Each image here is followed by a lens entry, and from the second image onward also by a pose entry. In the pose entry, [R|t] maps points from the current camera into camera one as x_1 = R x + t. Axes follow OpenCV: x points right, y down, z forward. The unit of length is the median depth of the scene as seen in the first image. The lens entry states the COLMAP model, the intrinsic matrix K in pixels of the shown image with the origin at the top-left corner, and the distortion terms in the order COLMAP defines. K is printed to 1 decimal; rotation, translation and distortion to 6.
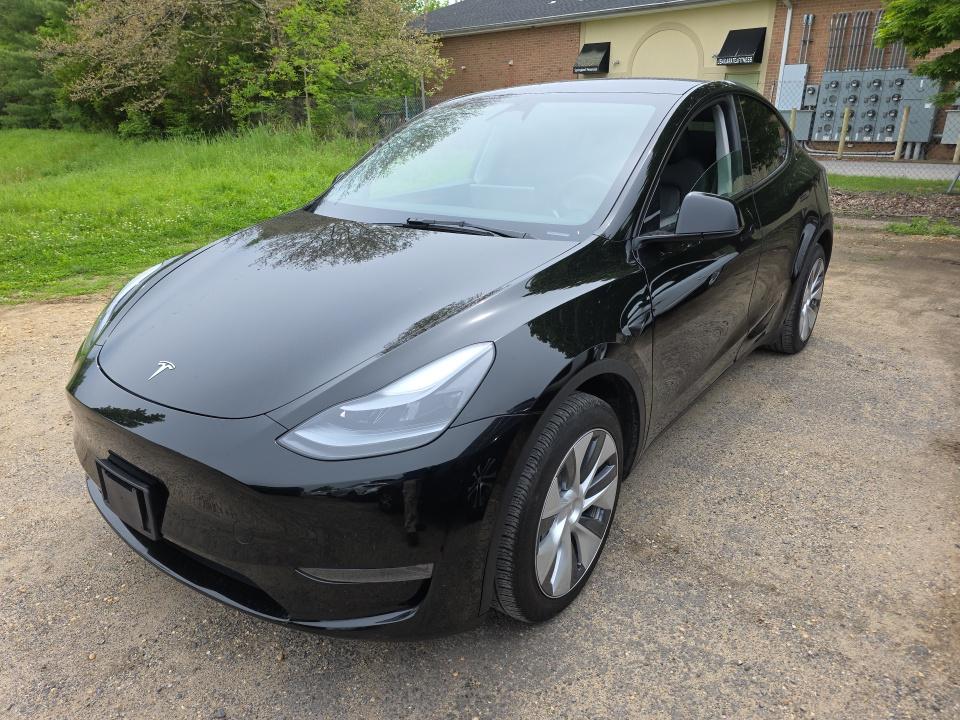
lens RADIAL K [[655.4, 0, 480.0], [0, 655.4, 360.0], [0, 0, 1]] dist [0.001237, 0.000628]
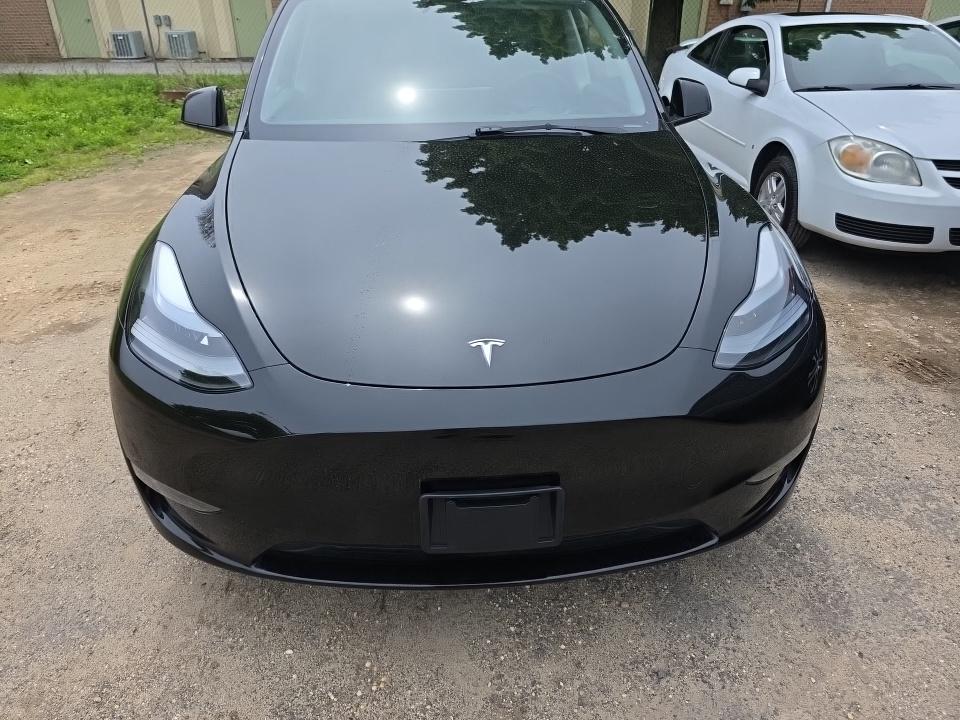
lens RADIAL K [[655.4, 0, 480.0], [0, 655.4, 360.0], [0, 0, 1]] dist [0.001237, 0.000628]
pose [[0.741152, -0.312171, 0.594343, -0.908546], [0.236030, 0.949958, 0.204620, -0.126805], [-0.628477, -0.011372, 0.777745, 0.394704]]
